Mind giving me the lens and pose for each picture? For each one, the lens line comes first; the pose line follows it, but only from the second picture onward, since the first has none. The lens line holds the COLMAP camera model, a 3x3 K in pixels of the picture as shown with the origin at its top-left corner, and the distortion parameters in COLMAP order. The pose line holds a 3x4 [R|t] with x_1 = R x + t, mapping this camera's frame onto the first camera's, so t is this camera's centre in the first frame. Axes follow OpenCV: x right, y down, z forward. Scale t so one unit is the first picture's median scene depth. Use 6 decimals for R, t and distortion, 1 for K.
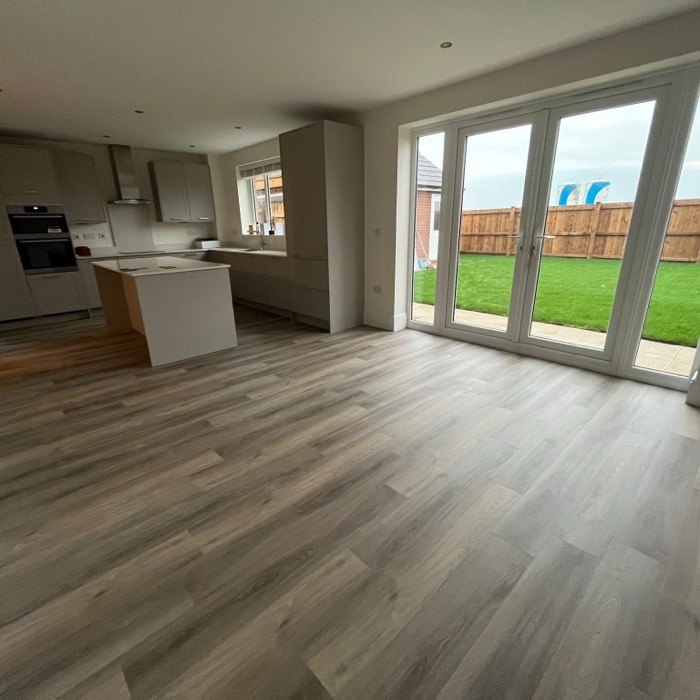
lens RADIAL K [[371.8, 0, 344.5], [0, 371.8, 351.2], [0, 0, 1]] dist [-0.001372, -0.000566]
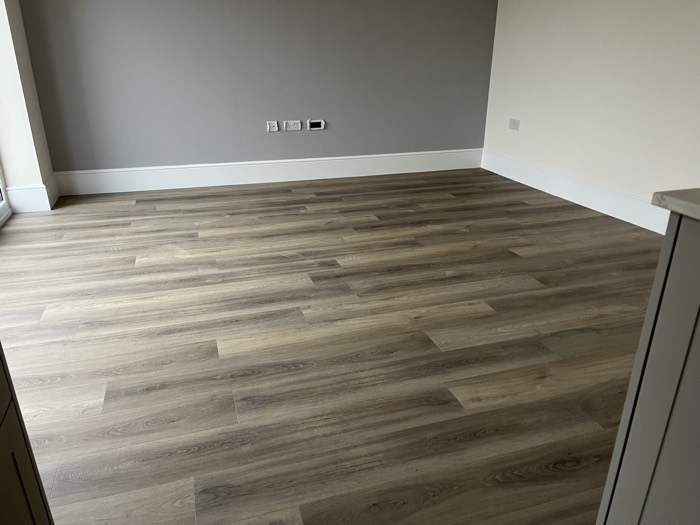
lens RADIAL K [[522.1, 0, 350.0], [0, 522.1, 262.5], [0, 0, 1]] dist [0.090223, -0.091362]
pose [[-0.908172, -0.141747, 0.393867, -0.285055], [0.147553, 0.772124, 0.618103, -0.364820], [-0.391729, 0.619461, -0.680307, 1.229089]]
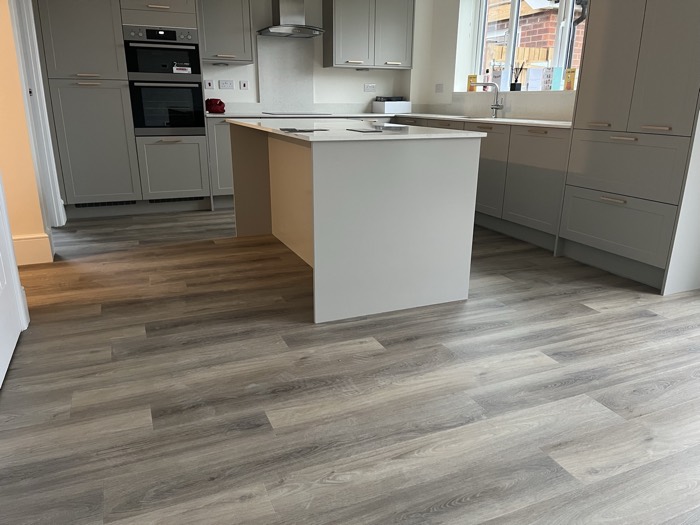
lens RADIAL K [[522.1, 0, 350.0], [0, 522.1, 262.5], [0, 0, 1]] dist [0.090223, -0.091362]
pose [[0.942919, 0.126432, -0.308090, -0.244678], [-0.134824, 0.990851, -0.006015, -0.039341], [0.304511, 0.047210, 0.951338, 0.311359]]
